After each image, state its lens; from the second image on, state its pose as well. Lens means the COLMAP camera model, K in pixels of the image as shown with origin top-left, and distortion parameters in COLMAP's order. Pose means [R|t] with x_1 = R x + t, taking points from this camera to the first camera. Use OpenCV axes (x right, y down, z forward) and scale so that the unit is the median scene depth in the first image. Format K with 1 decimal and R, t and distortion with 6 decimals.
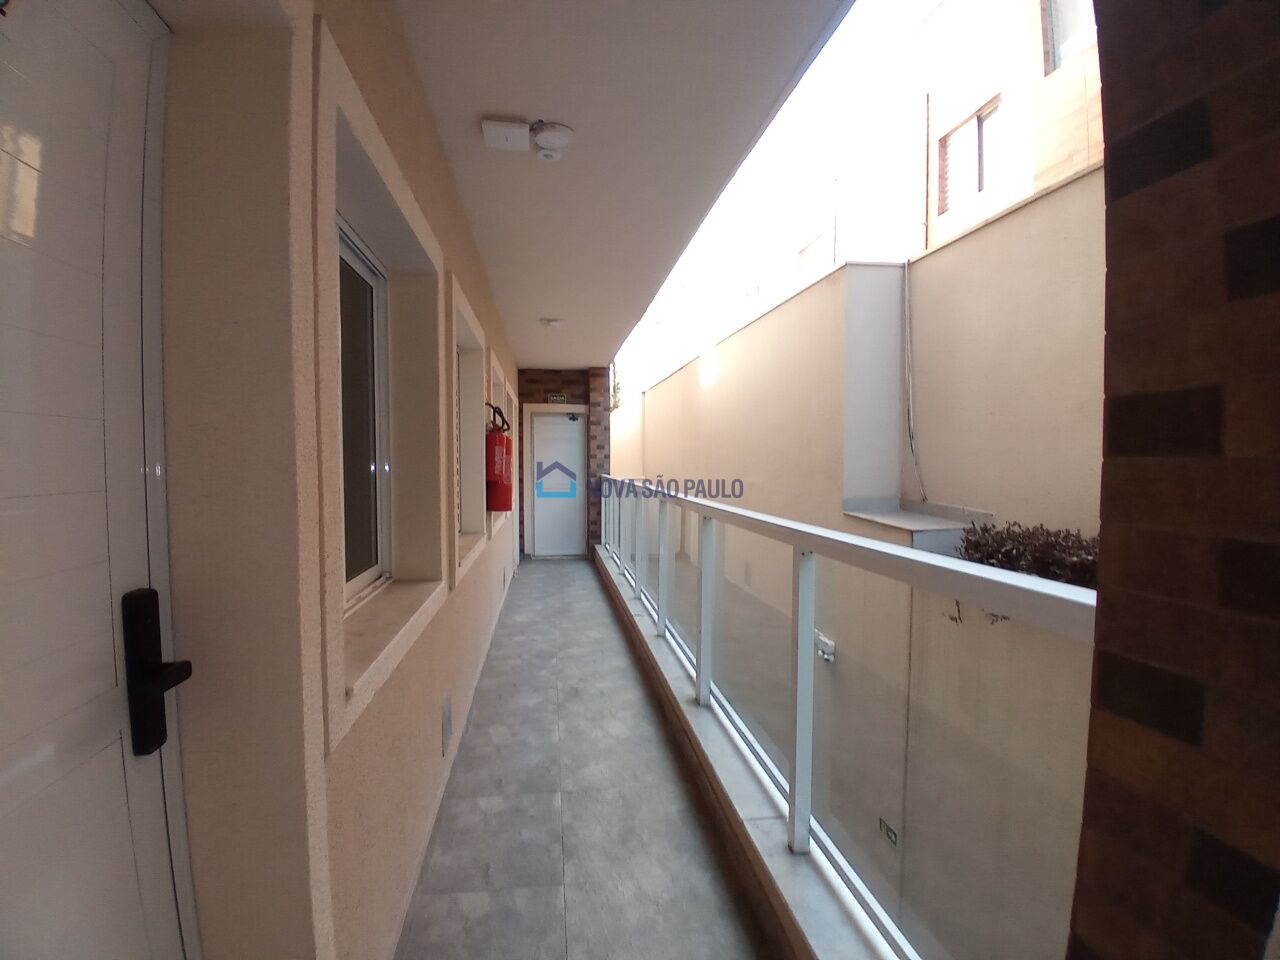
lens RADIAL K [[640.0, 0, 630.2], [0, 640.0, 488.4], [0, 0, 1]] dist [-0.022400, -0.027072]
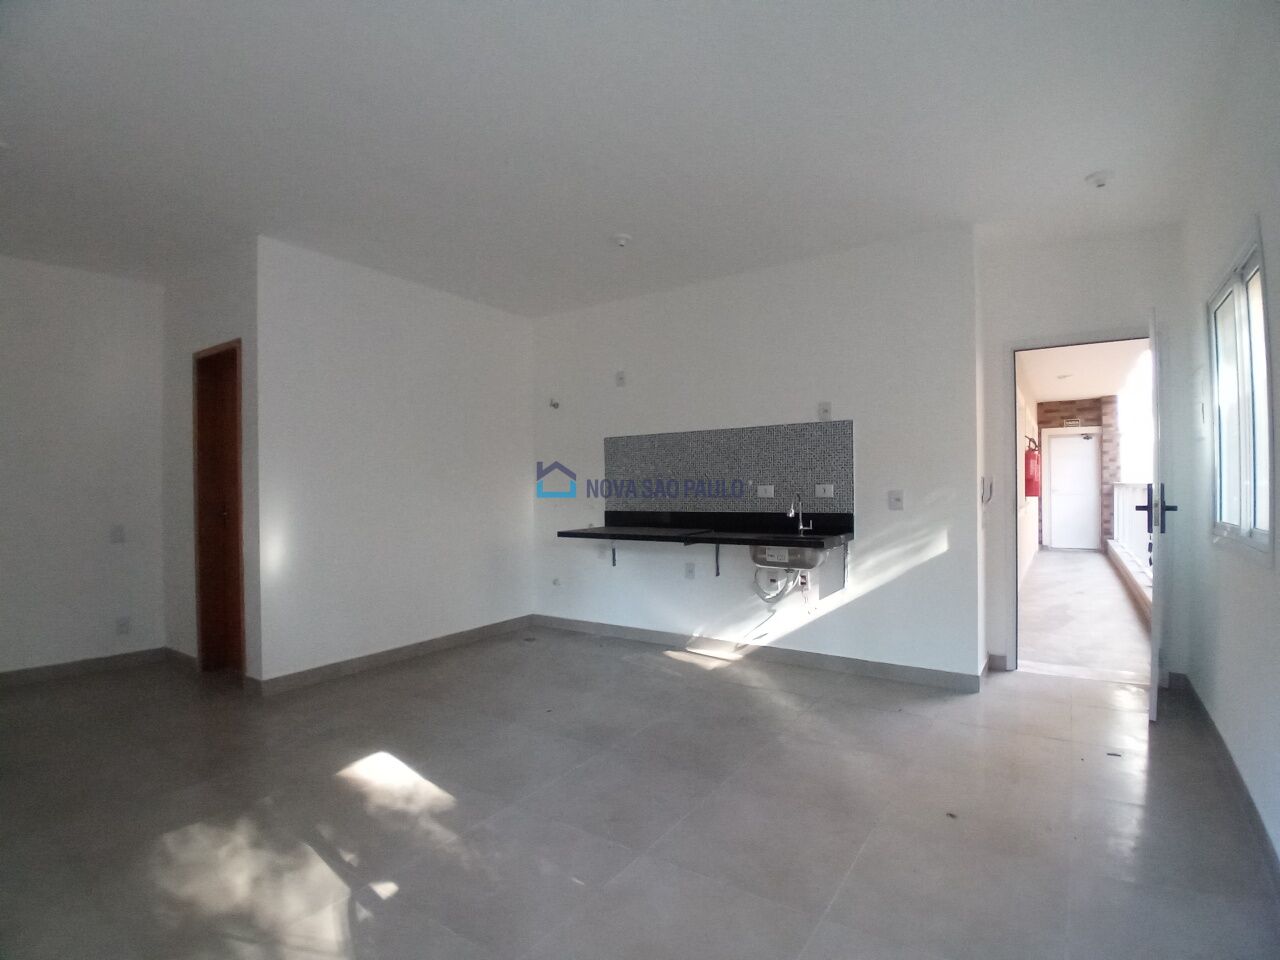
lens RADIAL K [[640.0, 0, 626.2], [0, 640.0, 483.3], [0, 0, 1]] dist [-0.022400, -0.027072]
pose [[0.742339, -0.007766, -0.669979, 0.063552], [-0.020646, 0.999193, -0.034459, 0.040645], [0.669706, 0.039412, 0.741580, -0.515745]]
